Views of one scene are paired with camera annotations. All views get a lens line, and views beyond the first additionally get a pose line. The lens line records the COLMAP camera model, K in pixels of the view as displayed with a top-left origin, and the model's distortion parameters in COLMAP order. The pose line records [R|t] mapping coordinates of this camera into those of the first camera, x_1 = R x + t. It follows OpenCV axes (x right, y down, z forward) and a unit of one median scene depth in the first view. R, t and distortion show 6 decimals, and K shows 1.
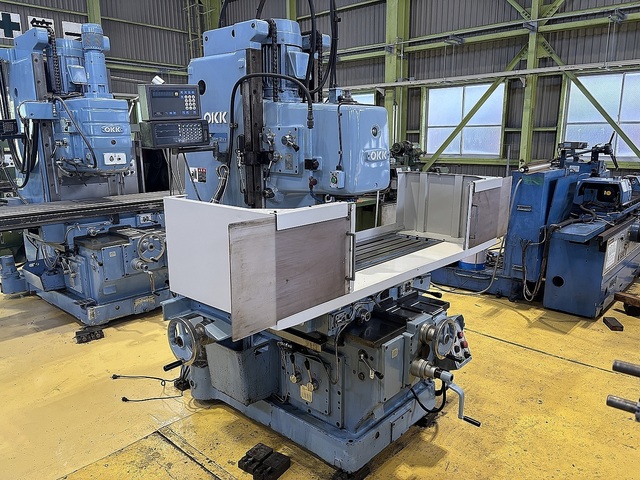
lens RADIAL K [[487.9, 0, 316.1], [0, 487.9, 245.7], [0, 0, 1]] dist [0.041539, -0.049188]
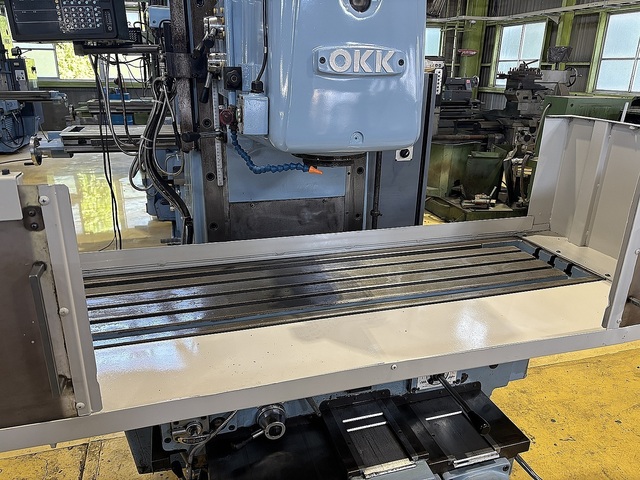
lens RADIAL K [[487.9, 0, 321.2], [0, 487.9, 245.6], [0, 0, 1]] dist [0.041539, -0.049188]
pose [[0.857939, 0.195474, -0.475111, 0.281856], [-0.135276, 0.978106, 0.158144, -0.086115], [0.495622, -0.071407, 0.865598, 0.558824]]
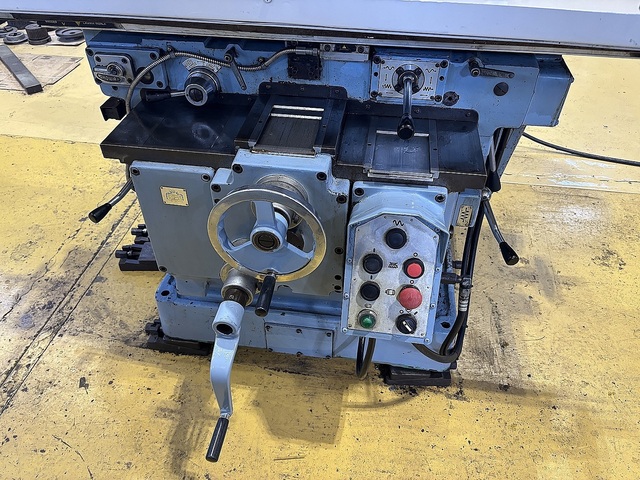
lens RADIAL K [[487.9, 0, 315.2], [0, 487.9, 246.7], [0, 0, 1]] dist [0.041539, -0.049188]
pose [[0.547030, 0.557861, -0.624139, 0.428811], [-0.188489, 0.808522, 0.557462, -0.001411], [0.815616, -0.187305, 0.547437, 0.723451]]
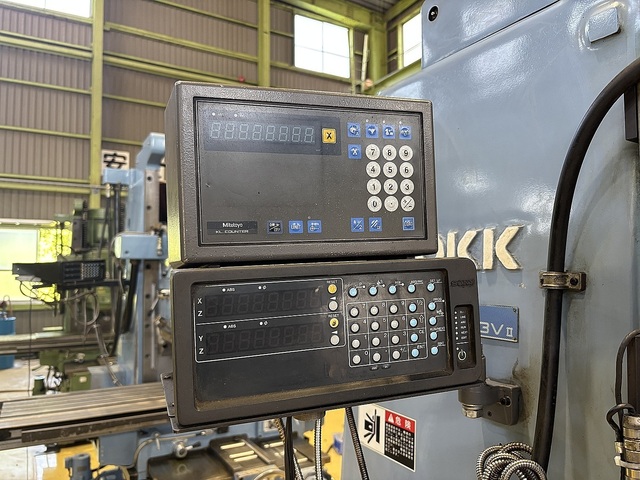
lens RADIAL K [[487.9, 0, 313.5], [0, 487.9, 246.1], [0, 0, 1]] dist [0.041539, -0.049188]
pose [[0.950779, -0.015301, -0.309490, -0.202225], [-0.068625, 0.963581, -0.258461, -0.187899], [0.302174, 0.266978, 0.915103, 0.729587]]
